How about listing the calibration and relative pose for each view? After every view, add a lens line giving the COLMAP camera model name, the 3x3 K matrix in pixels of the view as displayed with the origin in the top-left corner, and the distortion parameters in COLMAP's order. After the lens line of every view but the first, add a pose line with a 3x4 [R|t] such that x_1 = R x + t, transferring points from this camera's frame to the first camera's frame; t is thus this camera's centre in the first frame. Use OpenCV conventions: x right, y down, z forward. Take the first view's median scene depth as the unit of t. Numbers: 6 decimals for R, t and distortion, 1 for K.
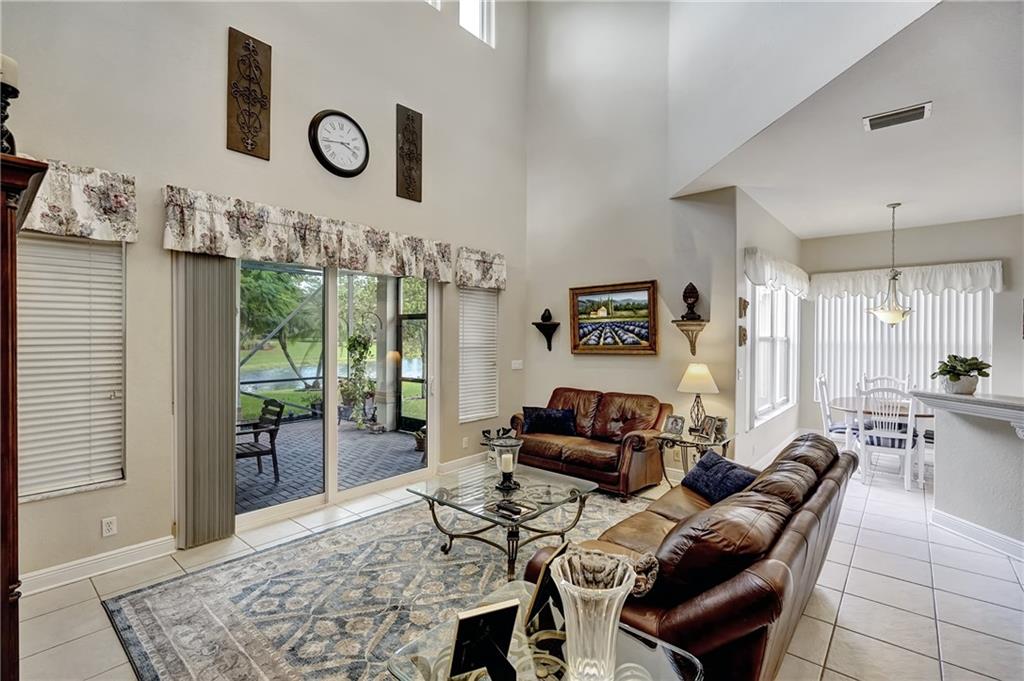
lens RADIAL K [[473.2, 0, 521.3], [0, 473.2, 347.7], [0, 0, 1]] dist [-0.005908, 0.002707]
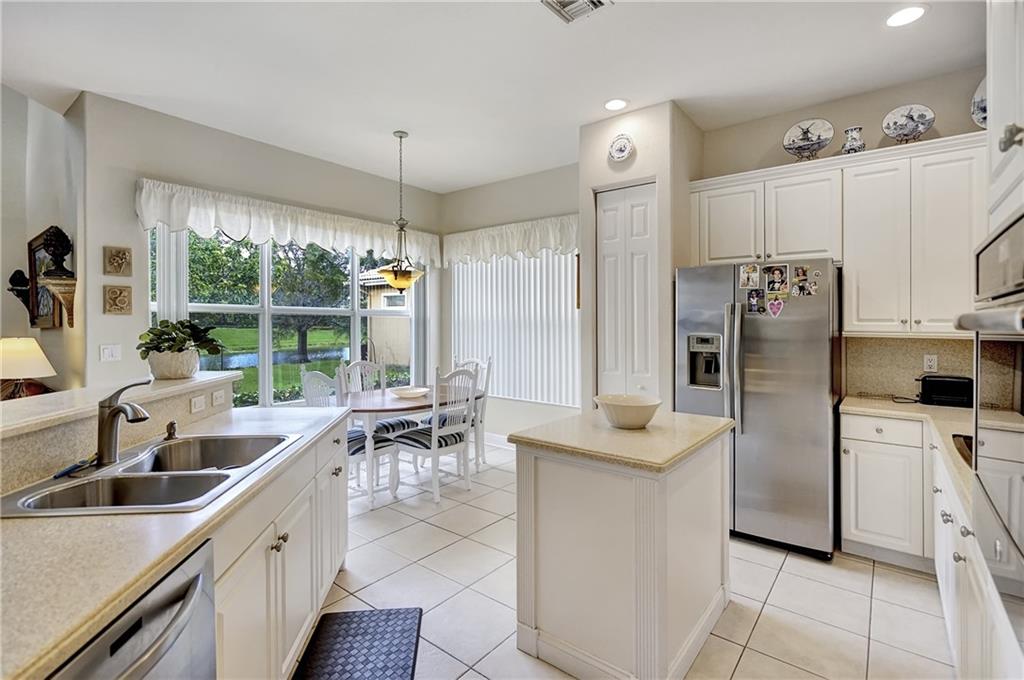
lens RADIAL K [[473.2, 0, 518.2], [0, 473.2, 330.1], [0, 0, 1]] dist [-0.005908, 0.002707]
pose [[0.999224, 0.004118, 0.039161, 0.966509], [-0.003739, 0.999945, -0.009767, 0.023873], [-0.039199, 0.009613, 0.999185, 0.231566]]
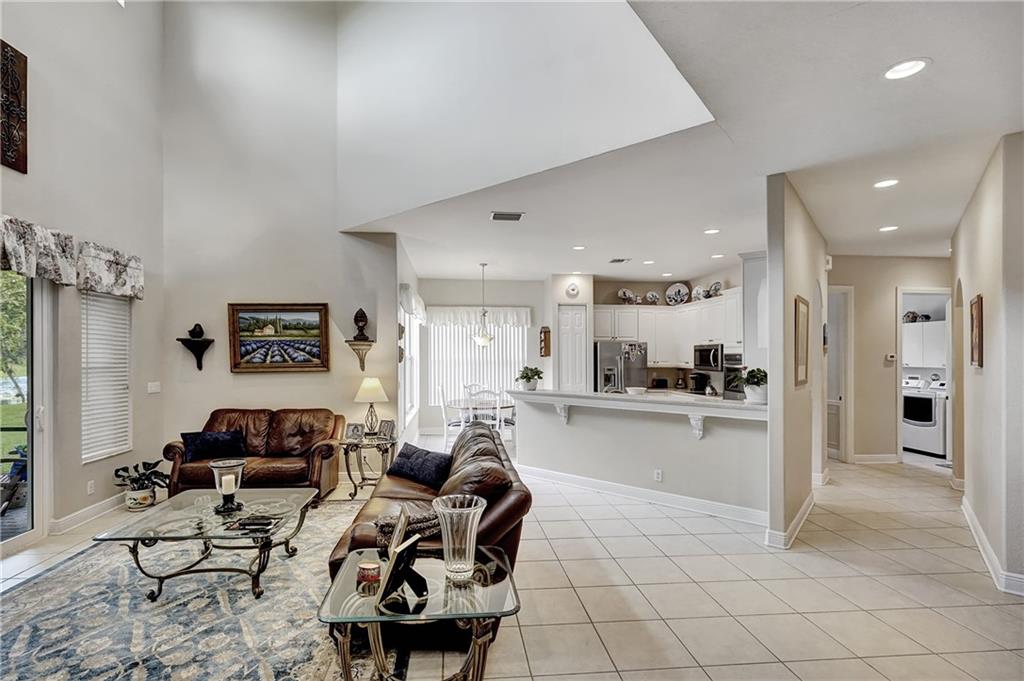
lens RADIAL K [[473.2, 0, 501.1], [0, 473.2, 360.7], [0, 0, 1]] dist [-0.005908, 0.002707]
pose [[0.699781, -0.006598, 0.714327, -0.214734], [0.014231, 0.999888, -0.004706, 0.001425], [-0.714216, 0.013459, 0.699796, -0.053039]]
